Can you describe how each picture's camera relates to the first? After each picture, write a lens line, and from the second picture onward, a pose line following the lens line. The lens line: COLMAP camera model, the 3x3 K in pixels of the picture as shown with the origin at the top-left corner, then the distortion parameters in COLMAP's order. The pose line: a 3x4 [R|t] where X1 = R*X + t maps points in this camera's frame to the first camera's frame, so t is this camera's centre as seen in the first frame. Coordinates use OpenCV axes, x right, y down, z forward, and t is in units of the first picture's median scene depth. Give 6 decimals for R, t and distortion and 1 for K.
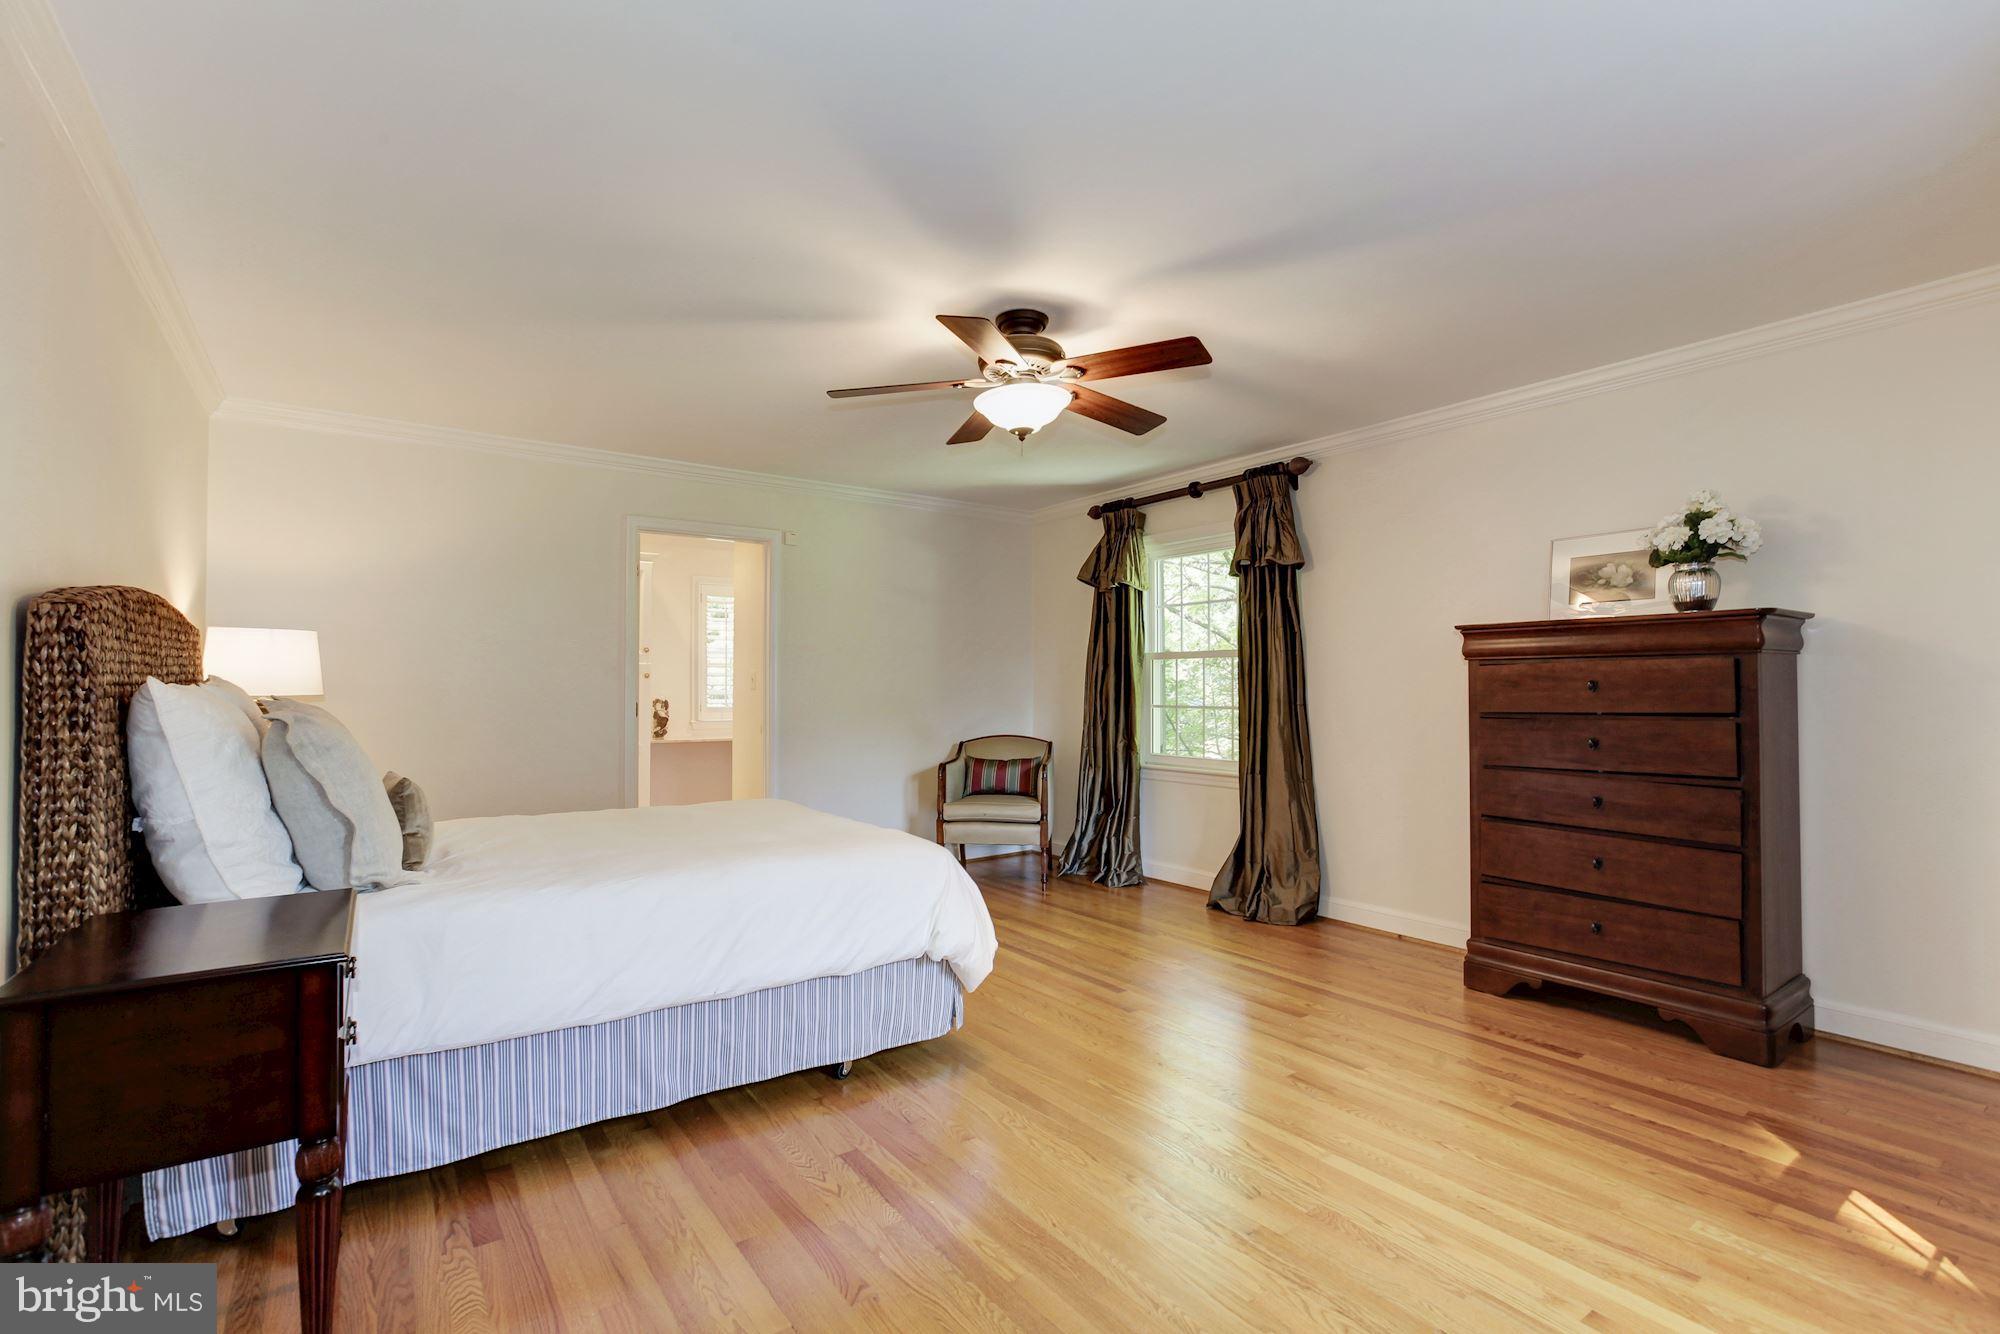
lens RADIAL K [[911.5, 0, 991.8], [0, 911.5, 683.2], [0, 0, 1]] dist [-0.019856, 0.004358]
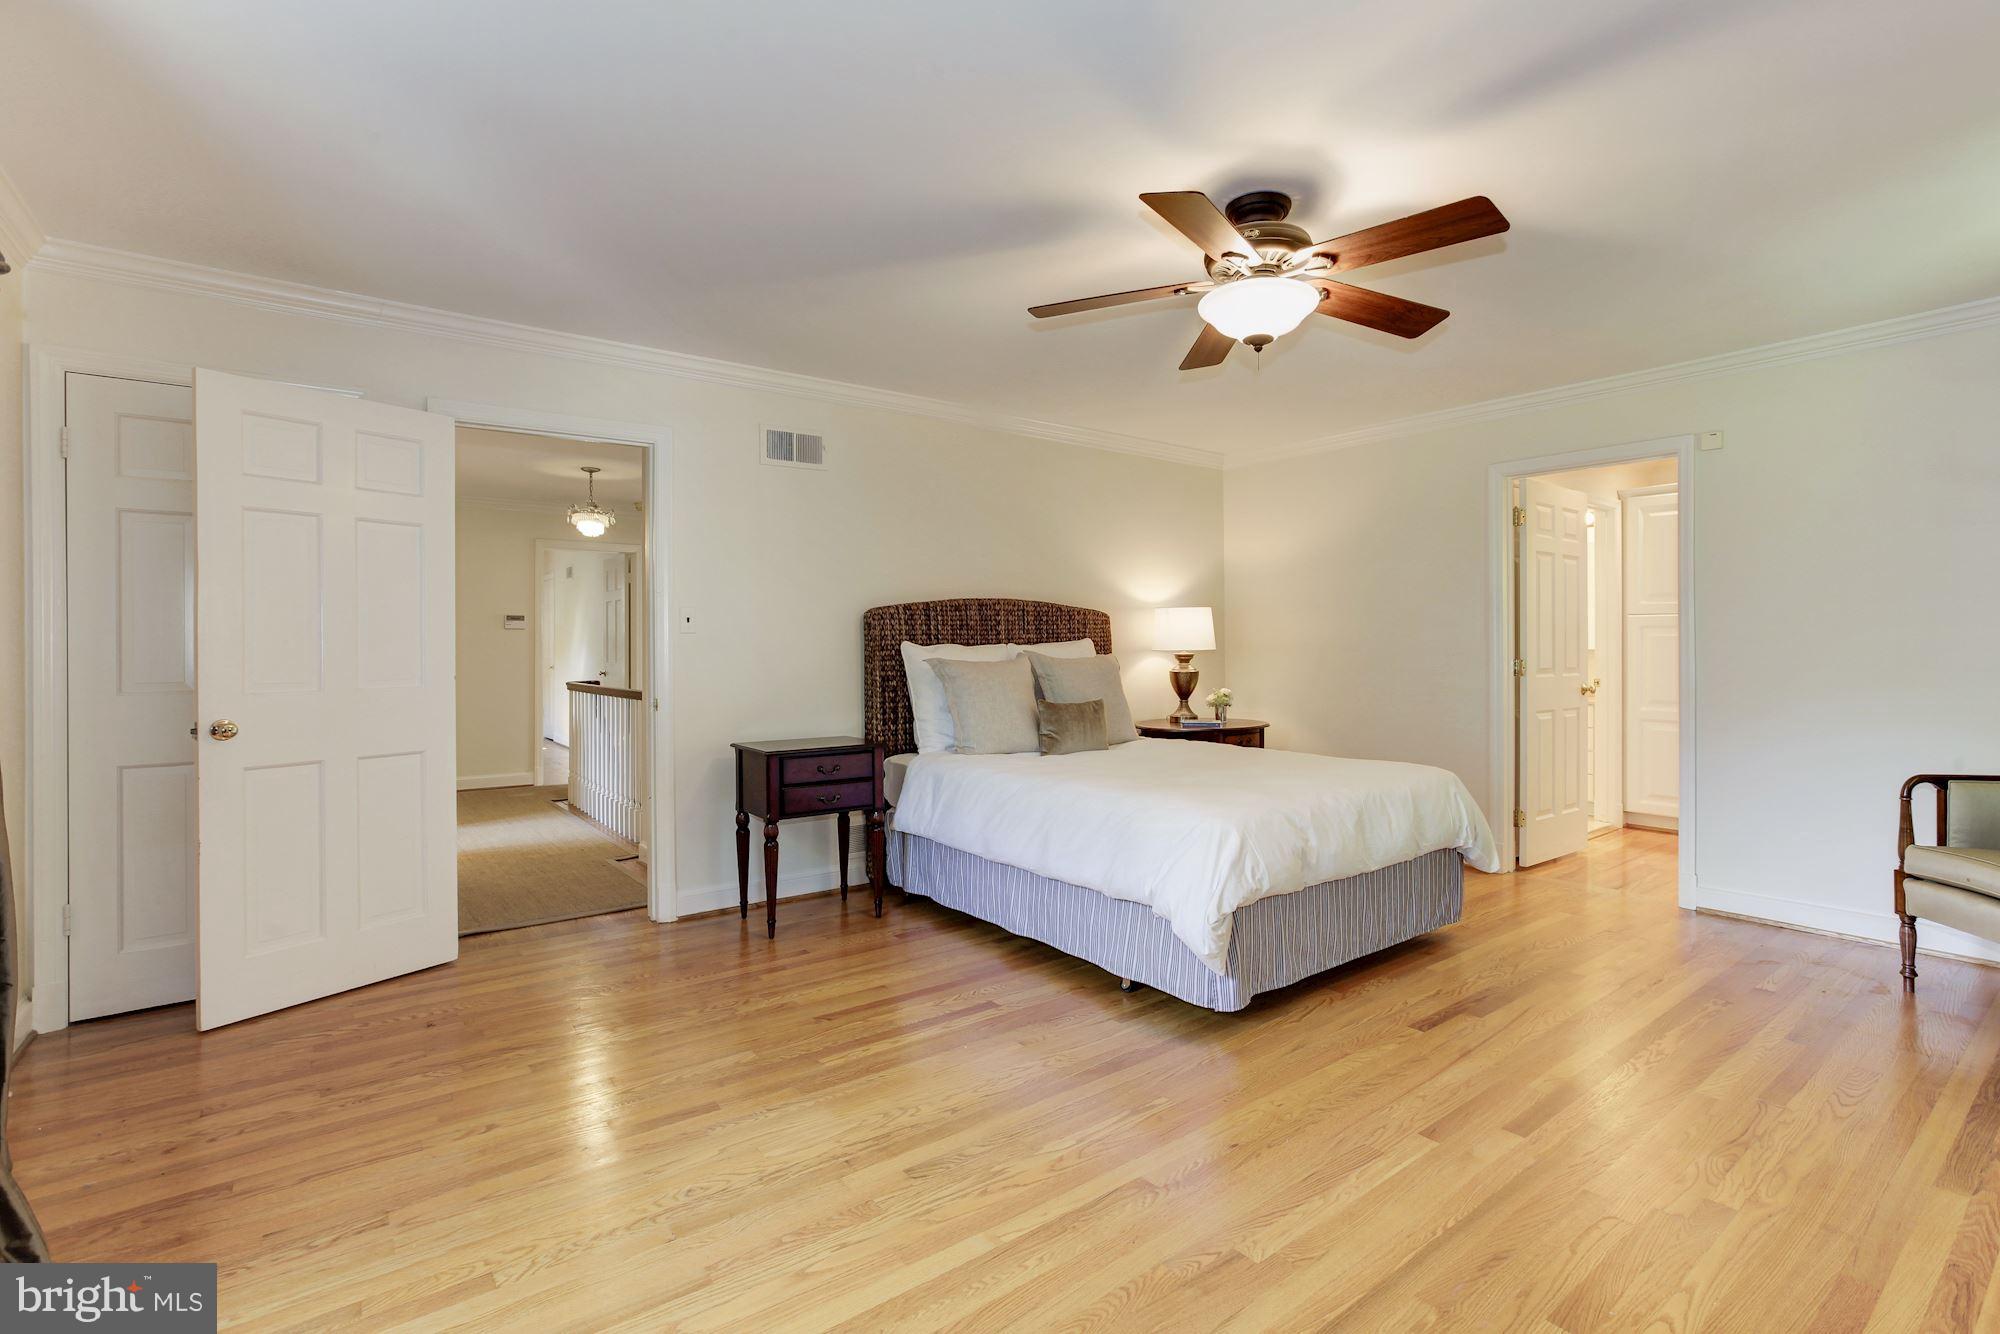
lens RADIAL K [[911.5, 0, 982.5], [0, 911.5, 657.9], [0, 0, 1]] dist [-0.019856, 0.004358]
pose [[0.016493, 0.006828, -0.999841, 1.051857], [0.007599, 0.999947, 0.006955, 0.018923], [0.999835, -0.007713, 0.016441, 0.908266]]
